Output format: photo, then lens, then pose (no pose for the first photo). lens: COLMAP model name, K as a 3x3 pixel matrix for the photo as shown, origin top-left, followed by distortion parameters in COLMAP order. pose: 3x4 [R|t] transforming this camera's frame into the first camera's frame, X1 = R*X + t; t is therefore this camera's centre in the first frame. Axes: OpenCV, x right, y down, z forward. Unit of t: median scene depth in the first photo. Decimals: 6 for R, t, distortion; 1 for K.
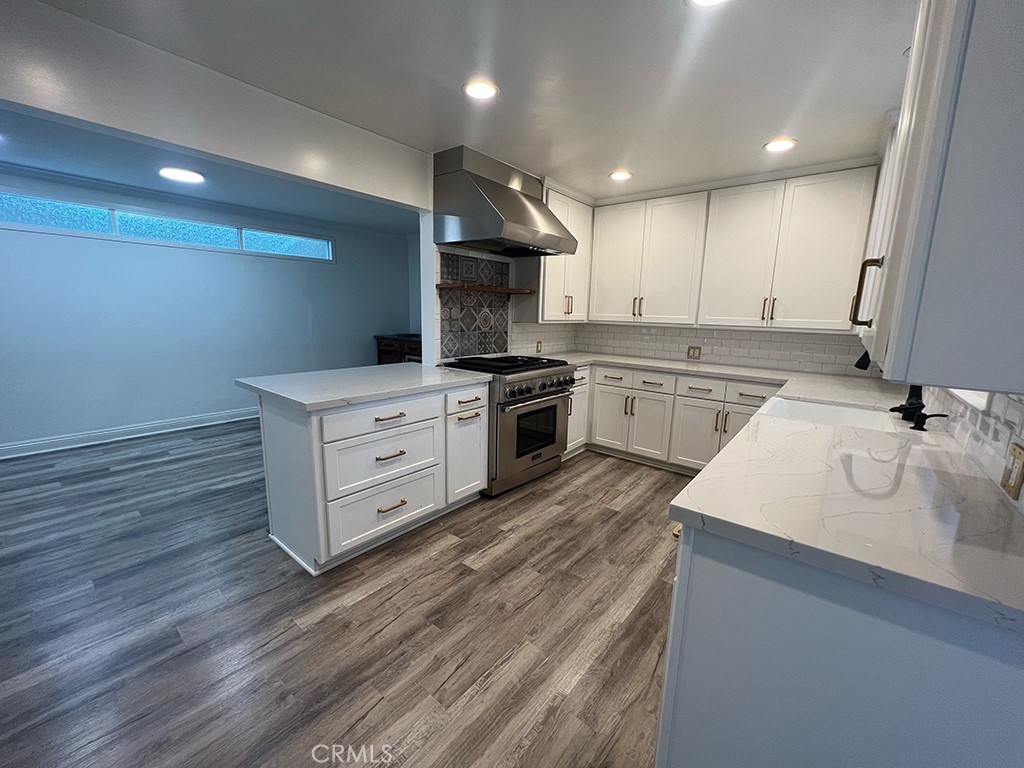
lens RADIAL K [[407.2, 0, 513.2], [0, 407.2, 378.4], [0, 0, 1]] dist [0.009120, 0.000032]
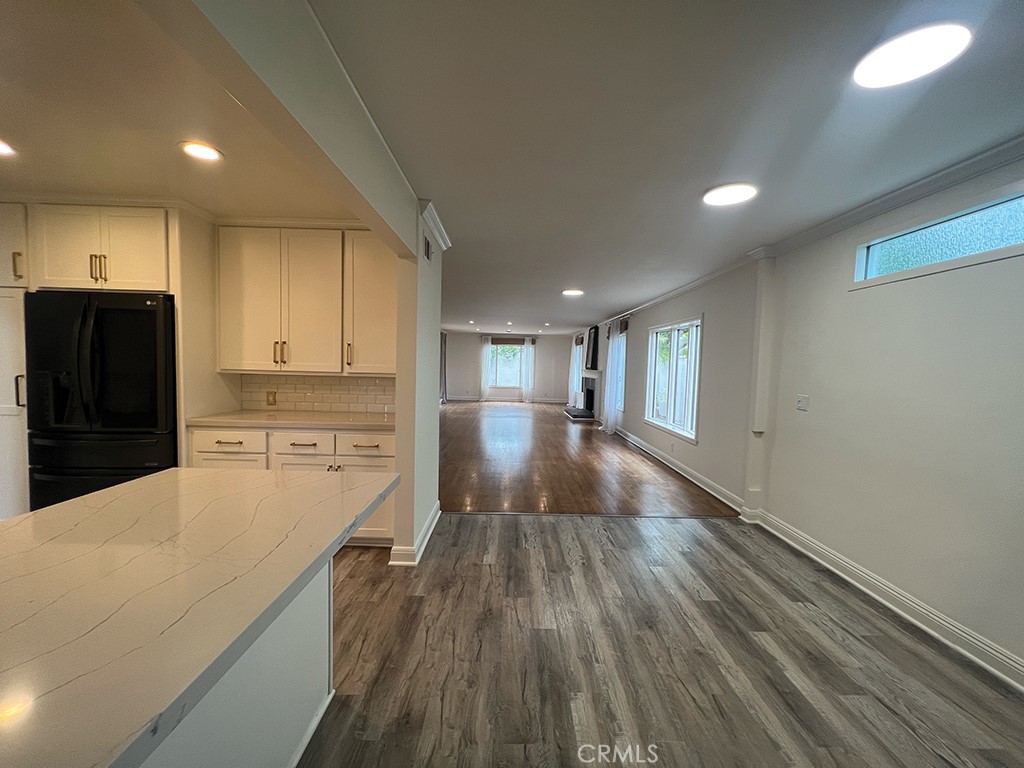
lens RADIAL K [[414.7, 0, 512.0], [0, 414.7, 384.0], [0, 0, 1]] dist [0.001719, 0.000024]
pose [[-0.768386, -0.007800, -0.639939, -0.302988], [-0.147790, 0.975061, 0.165570, -0.222022], [0.622689, 0.221798, -0.750376, 1.275563]]
